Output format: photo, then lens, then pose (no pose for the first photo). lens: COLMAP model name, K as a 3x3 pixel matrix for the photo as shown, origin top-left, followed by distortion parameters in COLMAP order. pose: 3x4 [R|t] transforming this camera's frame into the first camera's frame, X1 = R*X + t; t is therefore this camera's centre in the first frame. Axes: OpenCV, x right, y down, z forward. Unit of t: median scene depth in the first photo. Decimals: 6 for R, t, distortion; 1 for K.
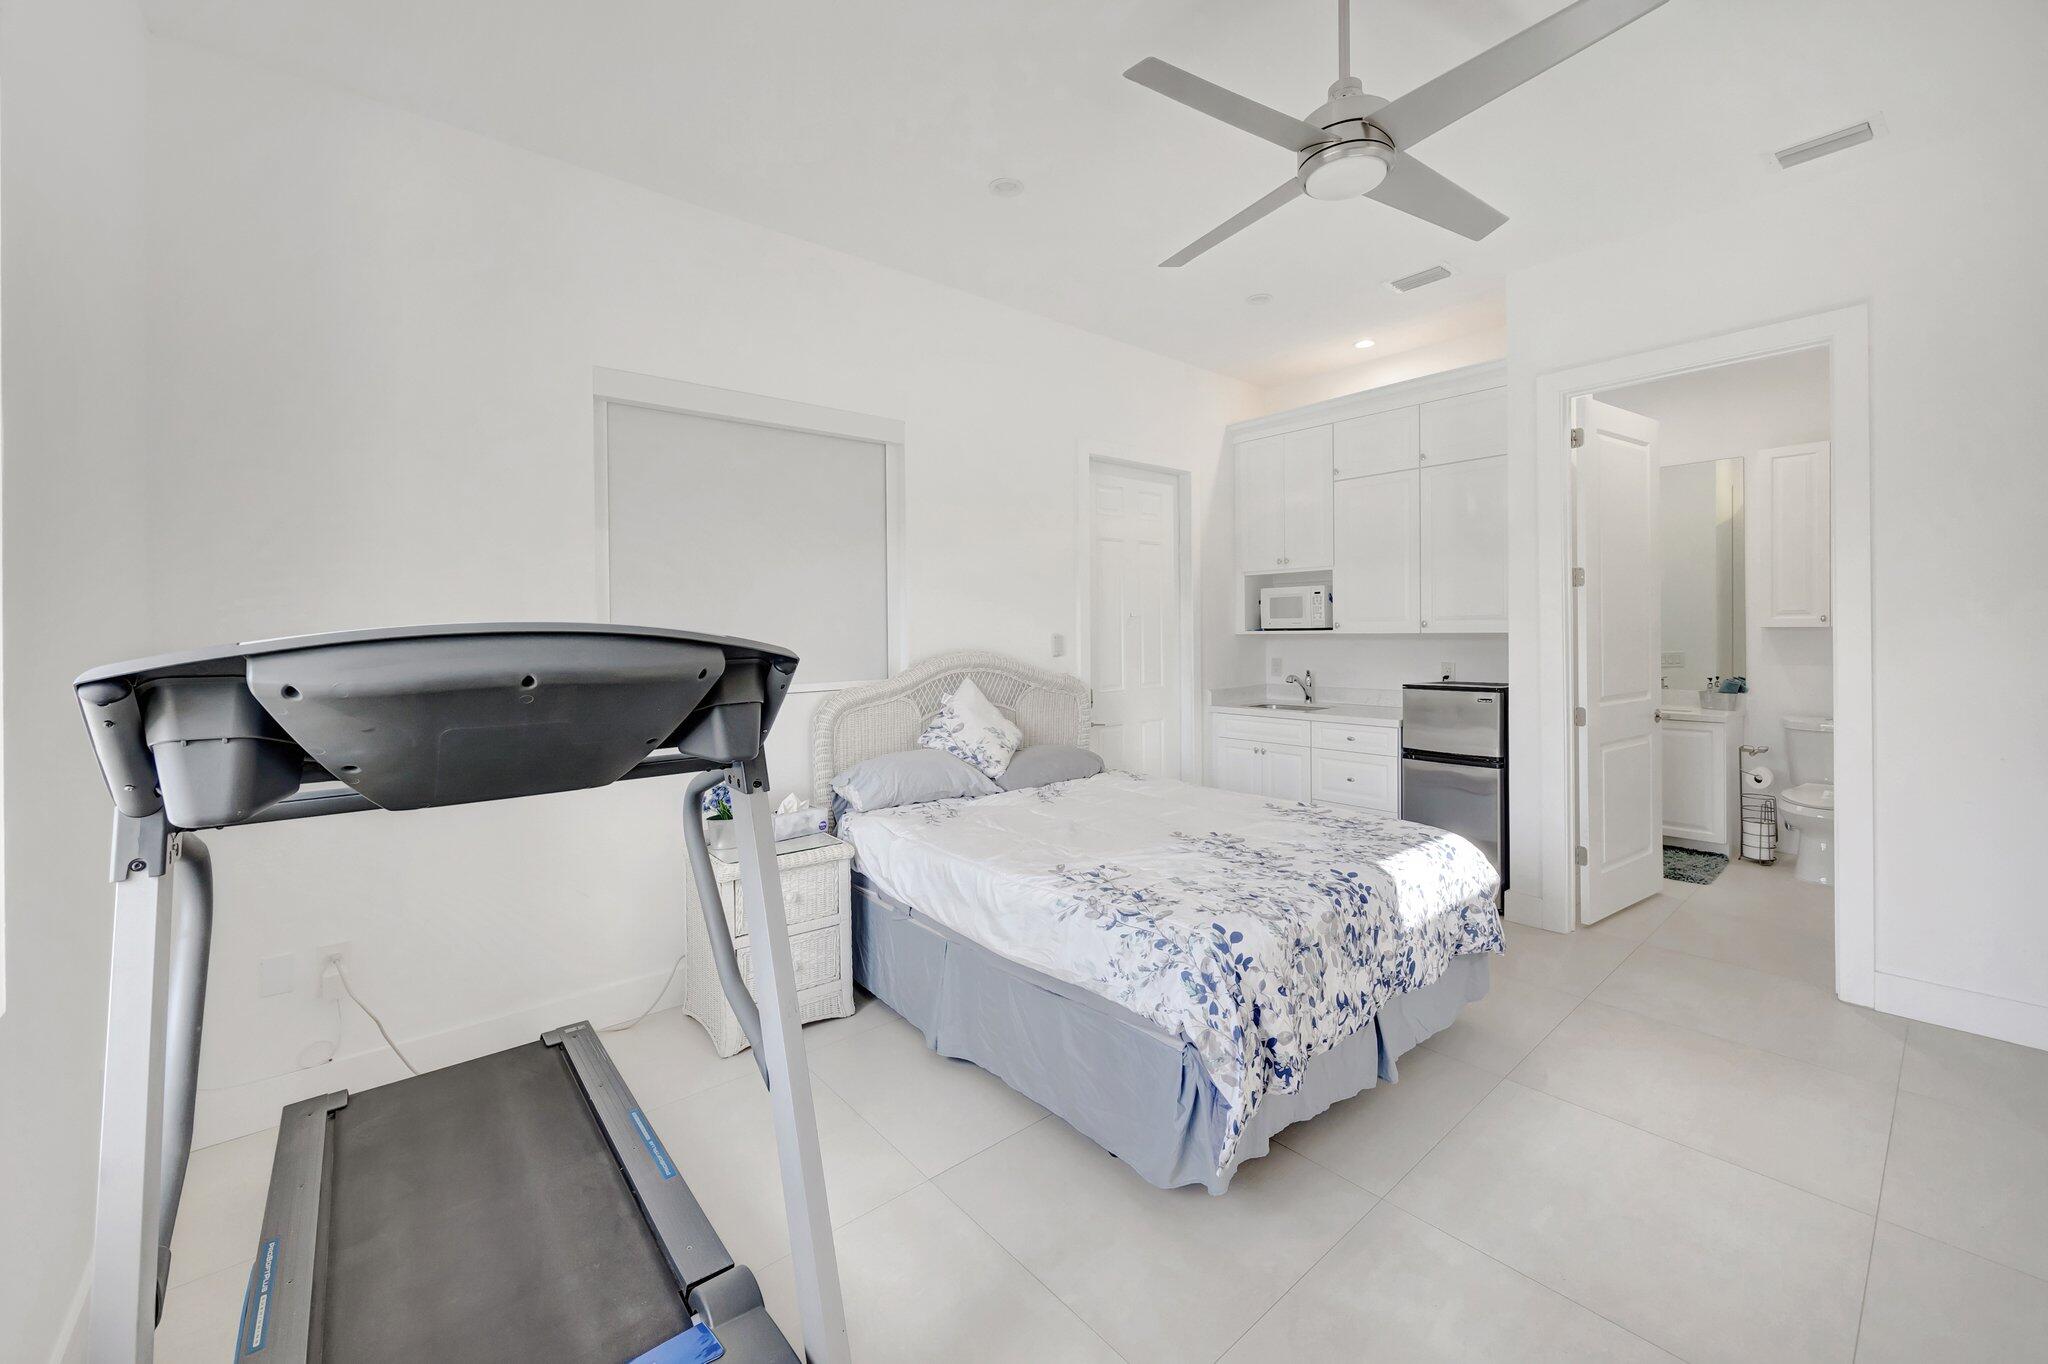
lens RADIAL K [[804.5, 0, 1026.3], [0, 804.5, 636.7], [0, 0, 1]] dist [0.000030, -0.000130]
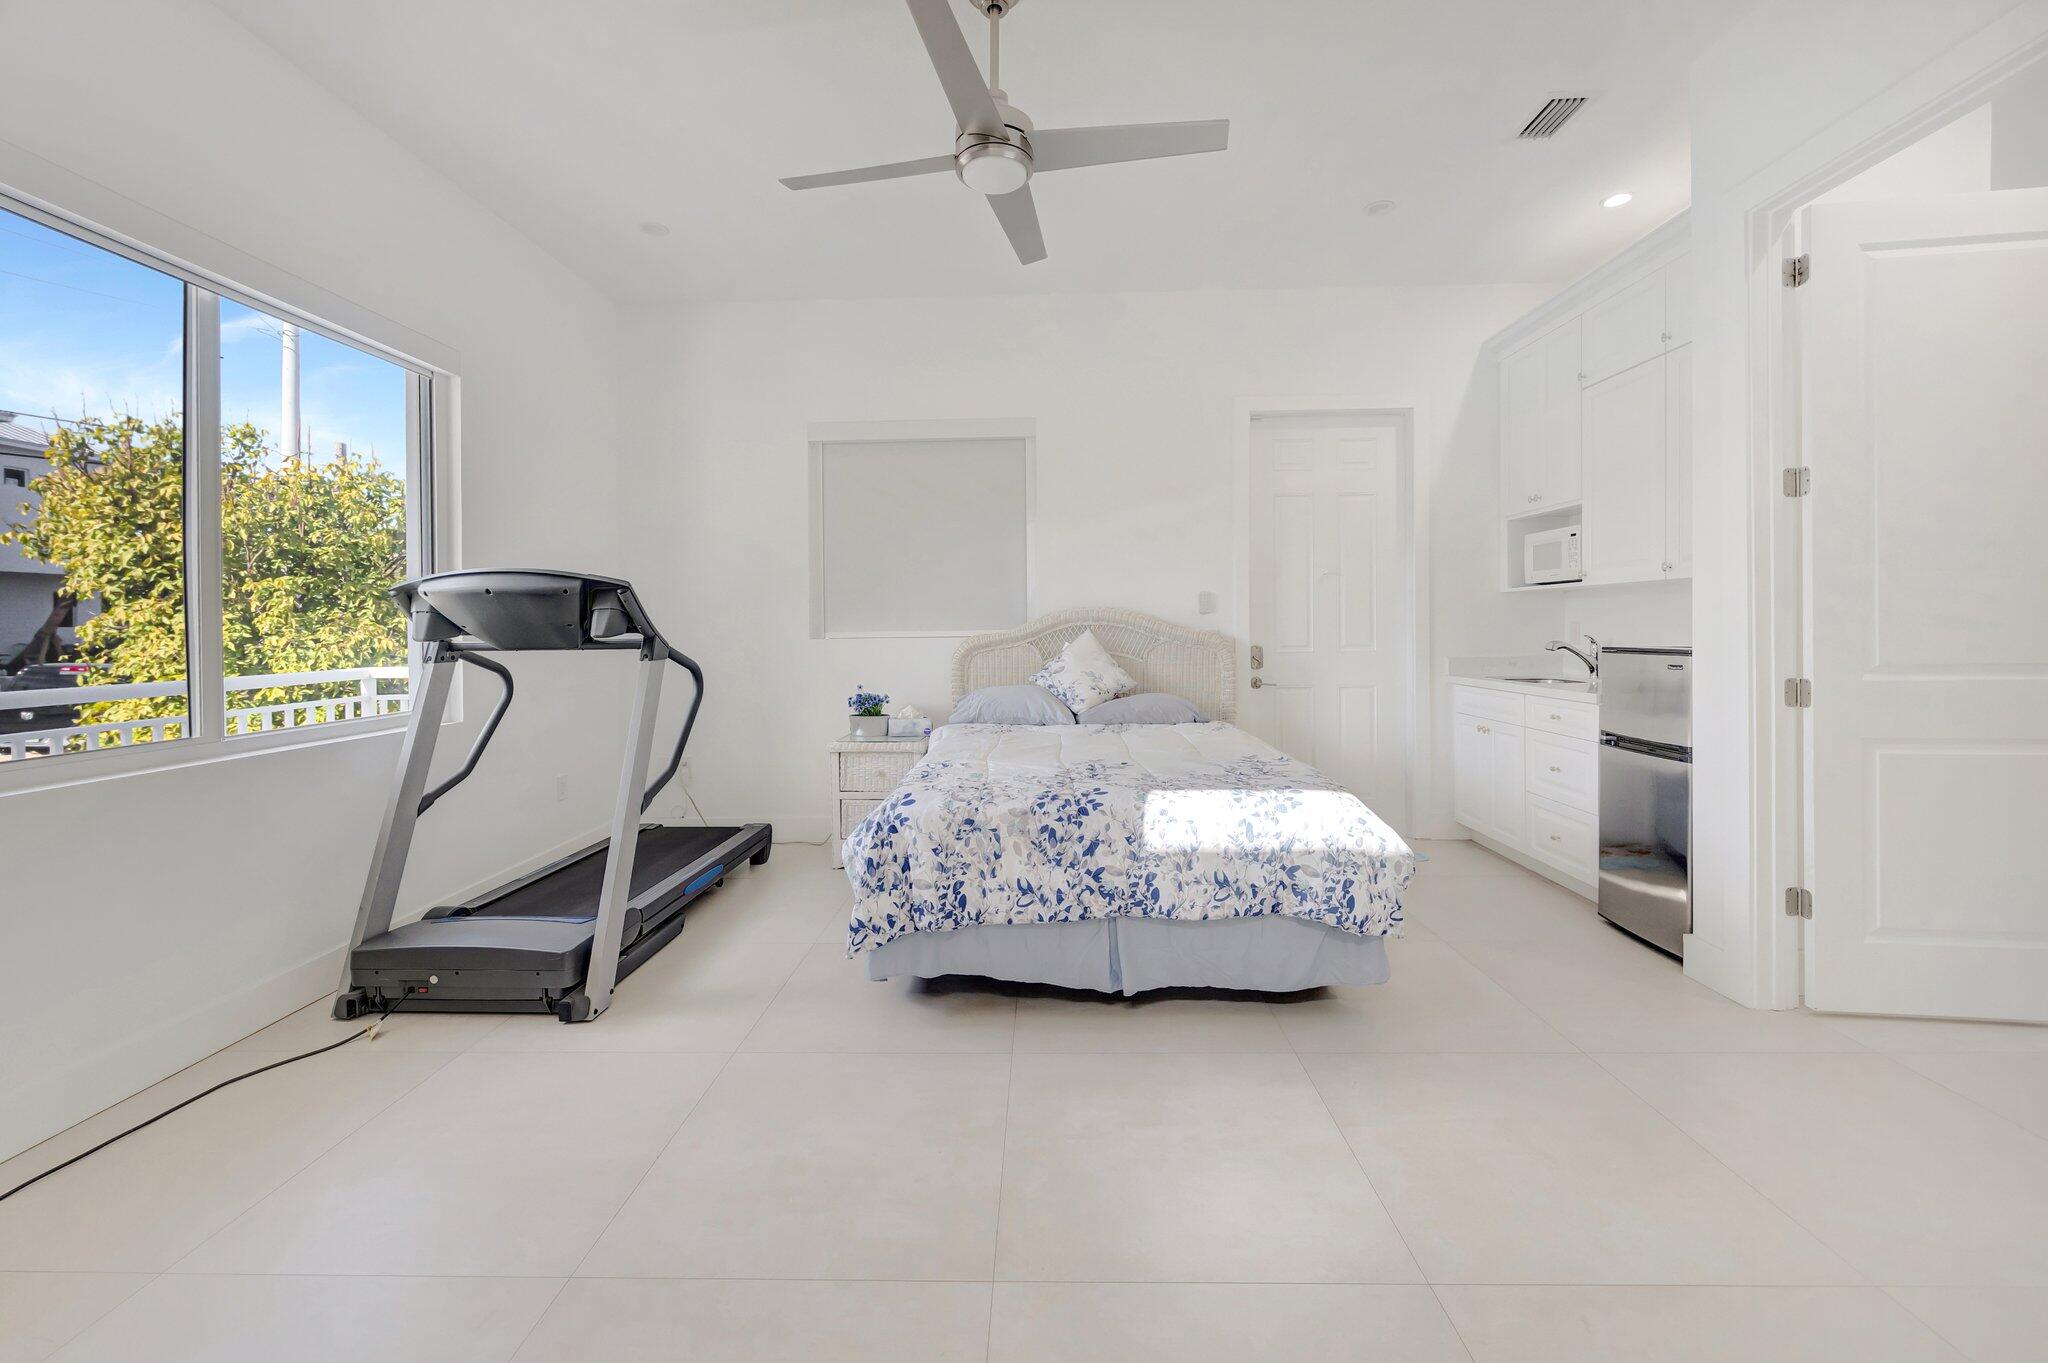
lens RADIAL K [[804.9, 0, 1025.2], [0, 804.9, 624.9], [0, 0, 1]] dist [-0.001819, -0.000174]
pose [[0.743620, 0.003011, -0.668596, 0.642752], [-0.002157, 0.999995, 0.002105, 0.042814], [0.668600, -0.000123, 0.743623, 0.081984]]
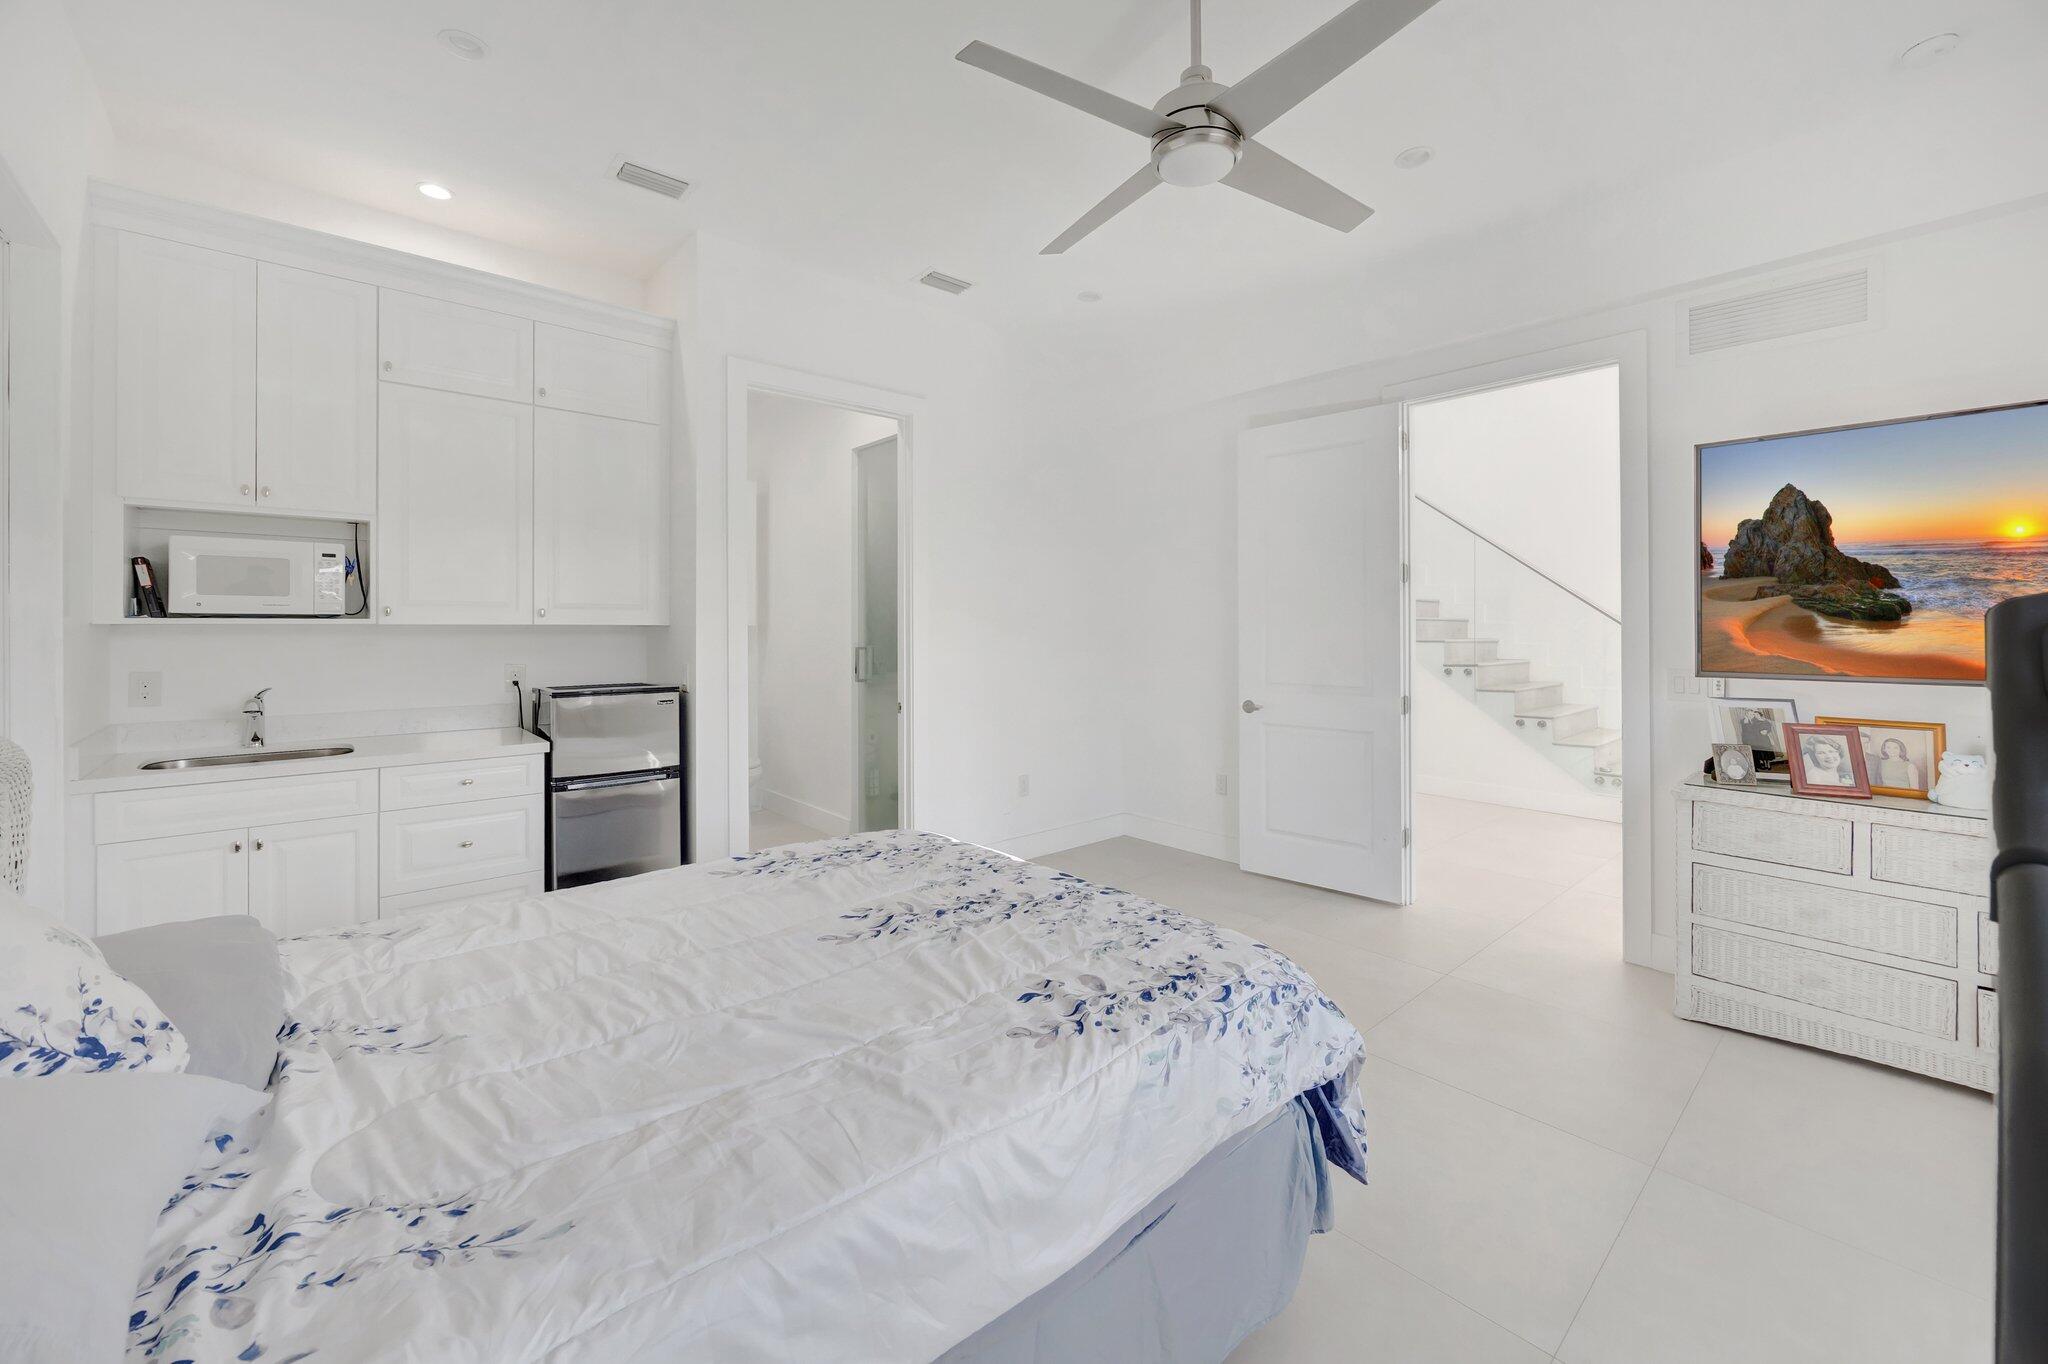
lens RADIAL K [[822.3, 0, 1034.3], [0, 822.3, 613.5], [0, 0, 1]] dist [0.000349, -0.000086]
pose [[-0.026380, 0.028603, 0.999243, -0.335121], [0.010602, 0.999542, -0.028332, 0.014217], [-0.999596, 0.009847, -0.026671, 0.654528]]
